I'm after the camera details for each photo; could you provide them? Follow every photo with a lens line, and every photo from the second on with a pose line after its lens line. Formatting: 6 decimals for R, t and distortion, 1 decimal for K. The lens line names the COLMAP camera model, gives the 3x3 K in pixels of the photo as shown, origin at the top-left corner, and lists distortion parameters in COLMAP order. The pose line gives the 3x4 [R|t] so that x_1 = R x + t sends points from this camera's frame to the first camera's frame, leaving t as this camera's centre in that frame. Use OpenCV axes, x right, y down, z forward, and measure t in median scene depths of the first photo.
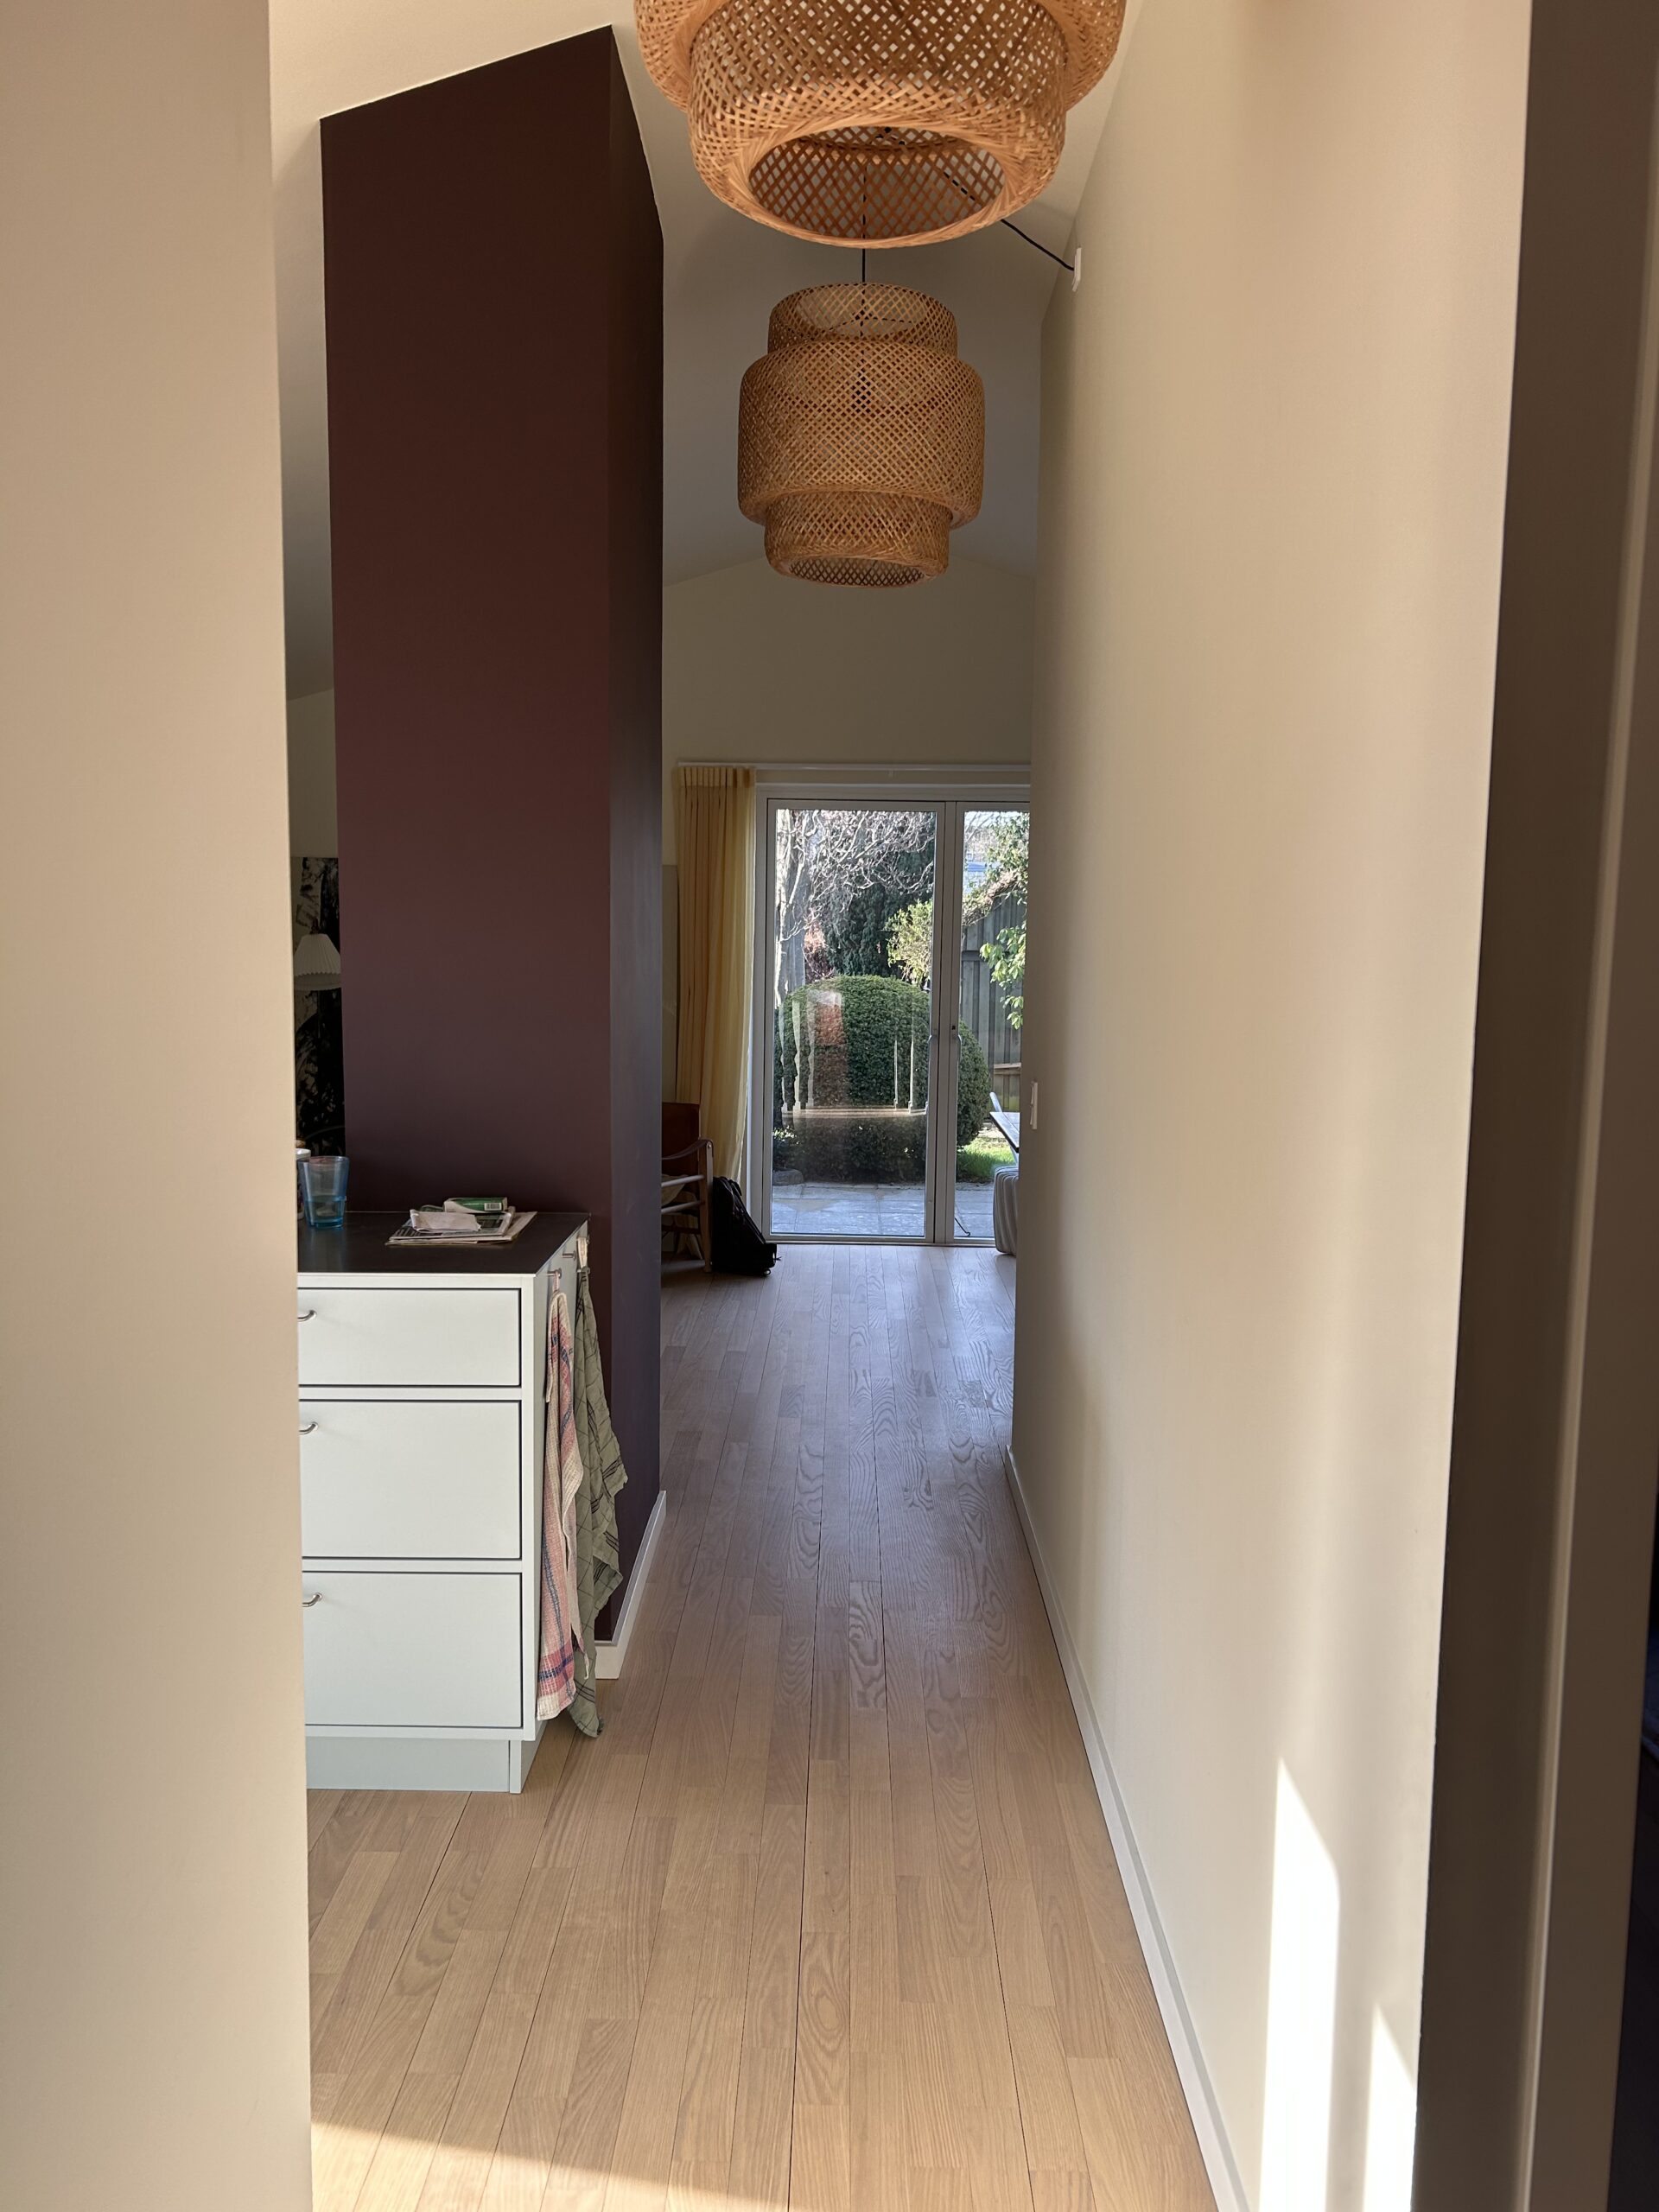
lens RADIAL K [[1692.9, 0, 812.2], [0, 1692.9, 1106.7], [0, 0, 1]] dist [0.040831, -0.020365]
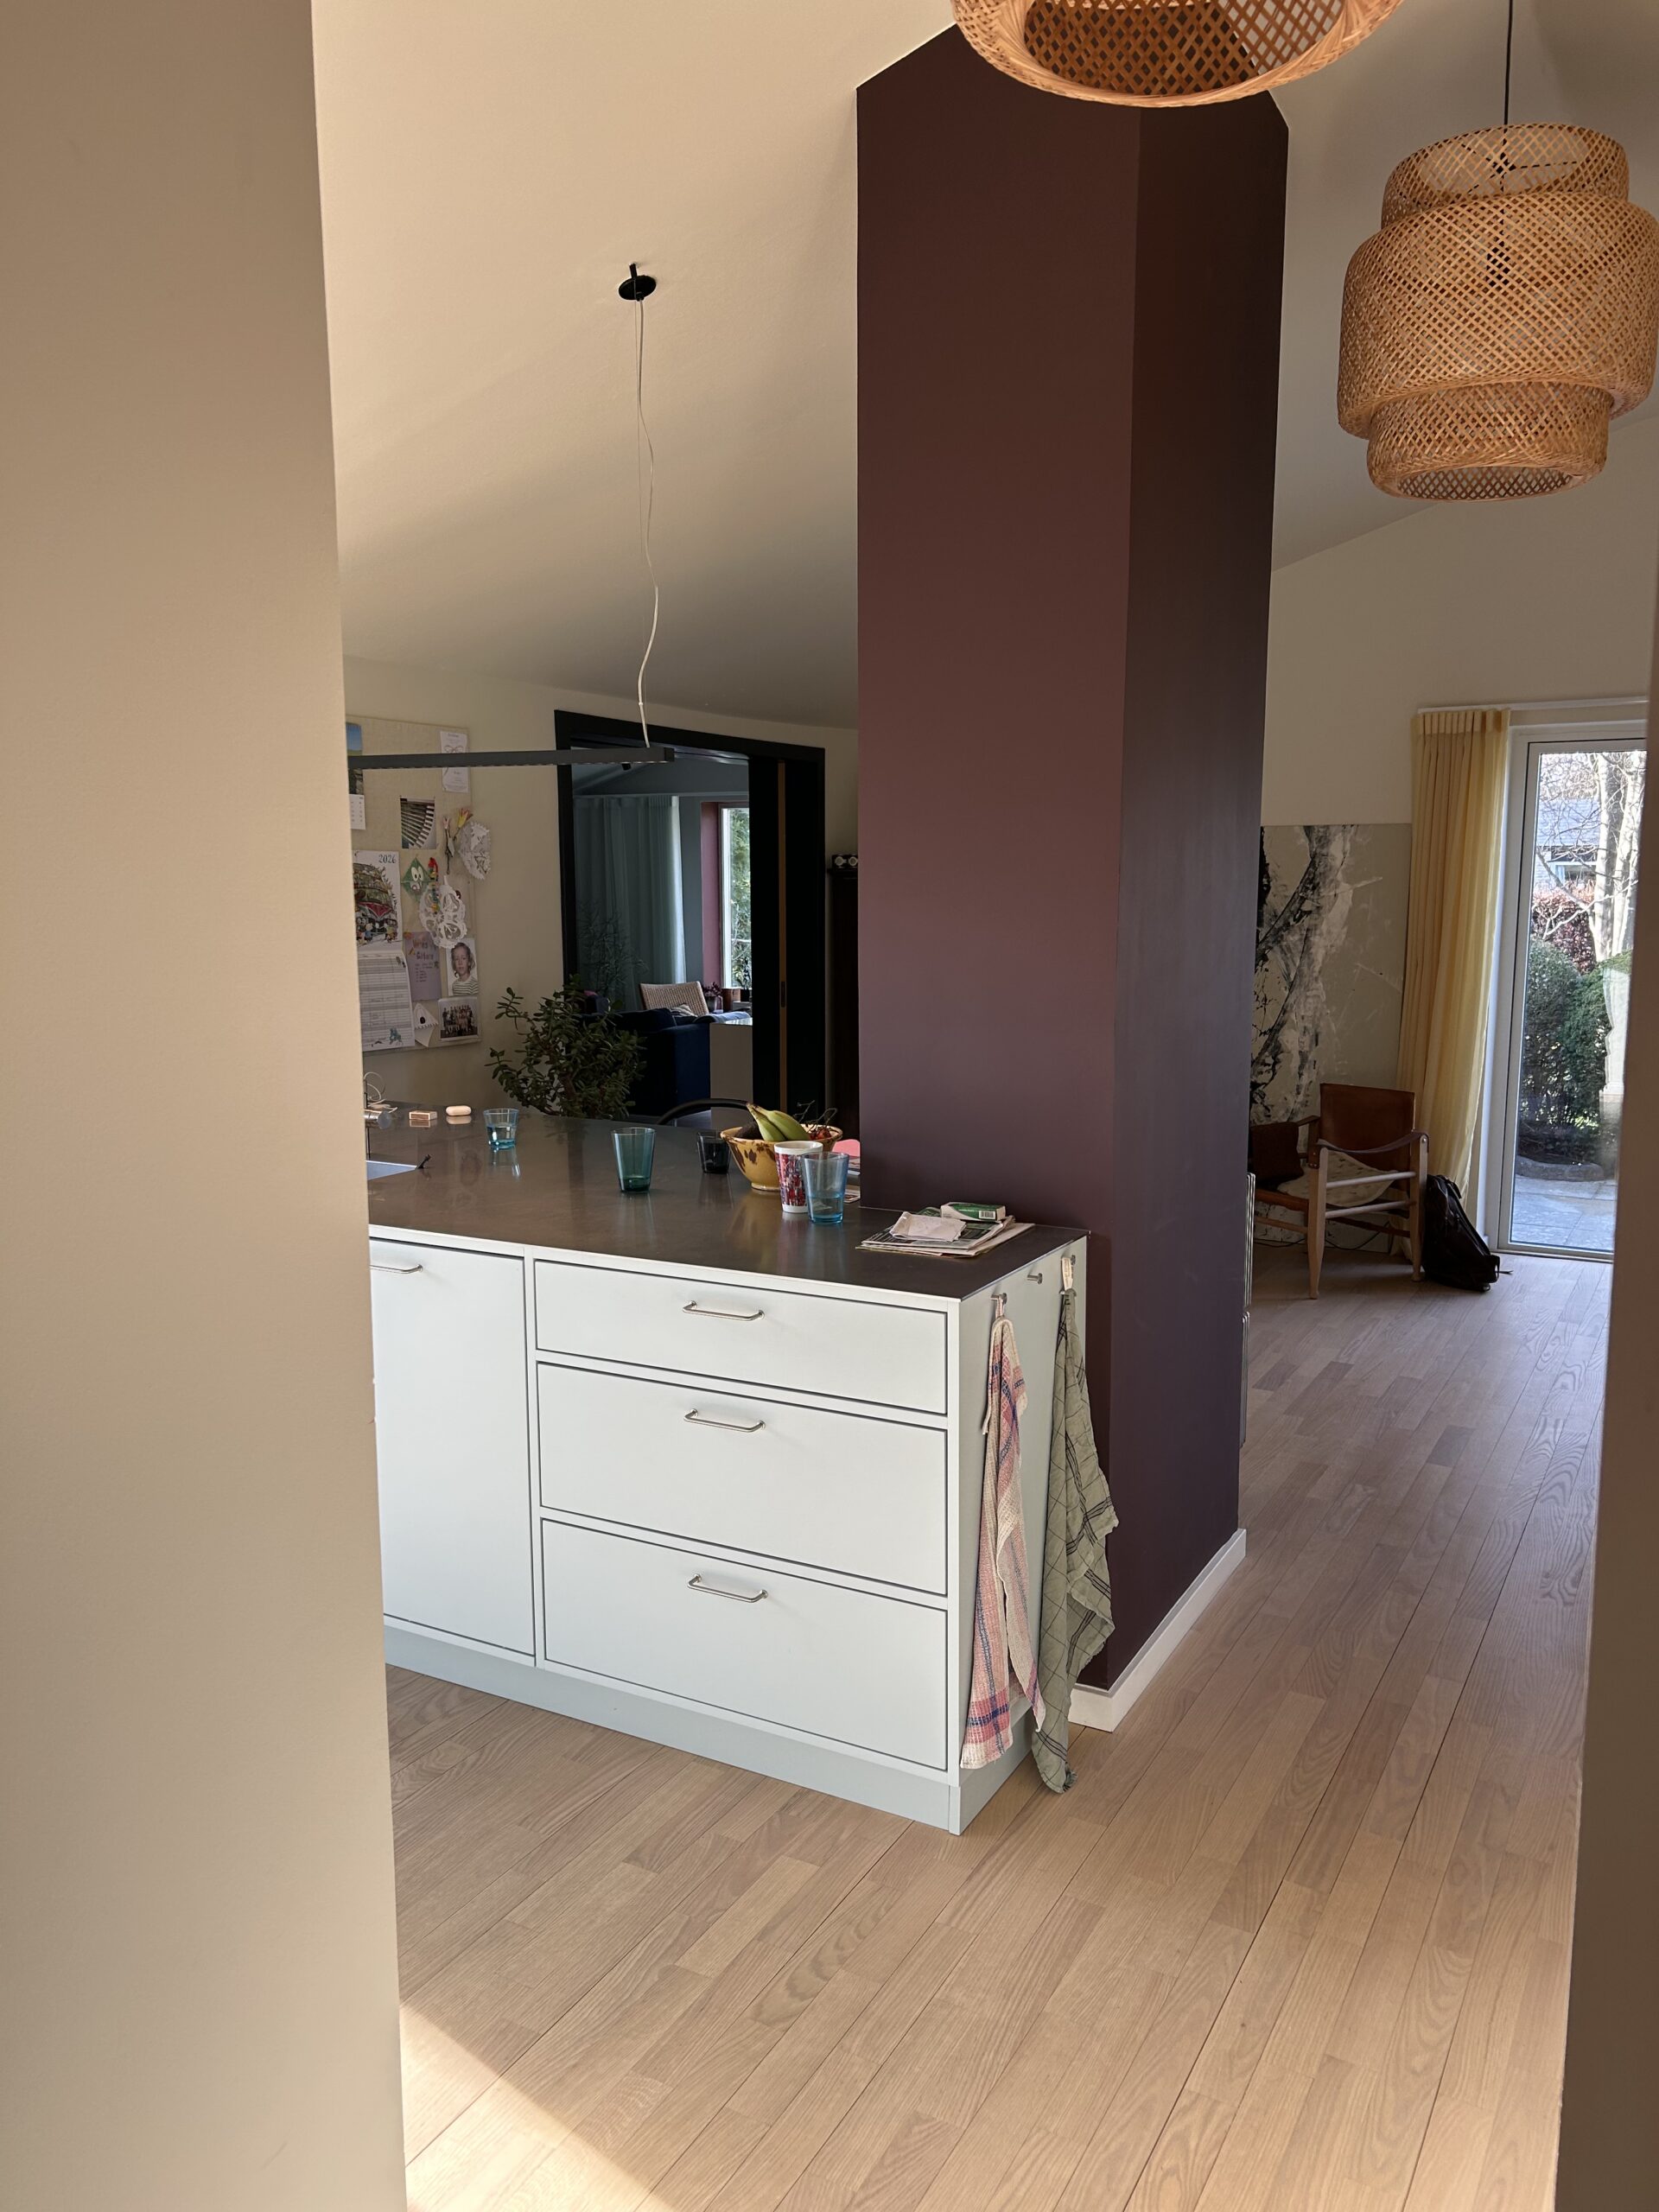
lens RADIAL K [[1692.9, 0, 828.7], [0, 1692.9, 1111.3], [0, 0, 1]] dist [0.040831, -0.020365]
pose [[0.880646, 0.052088, -0.470903, 0.181205], [-0.037480, 0.998482, 0.040354, -0.034924], [0.472290, -0.017888, 0.881261, 0.125984]]
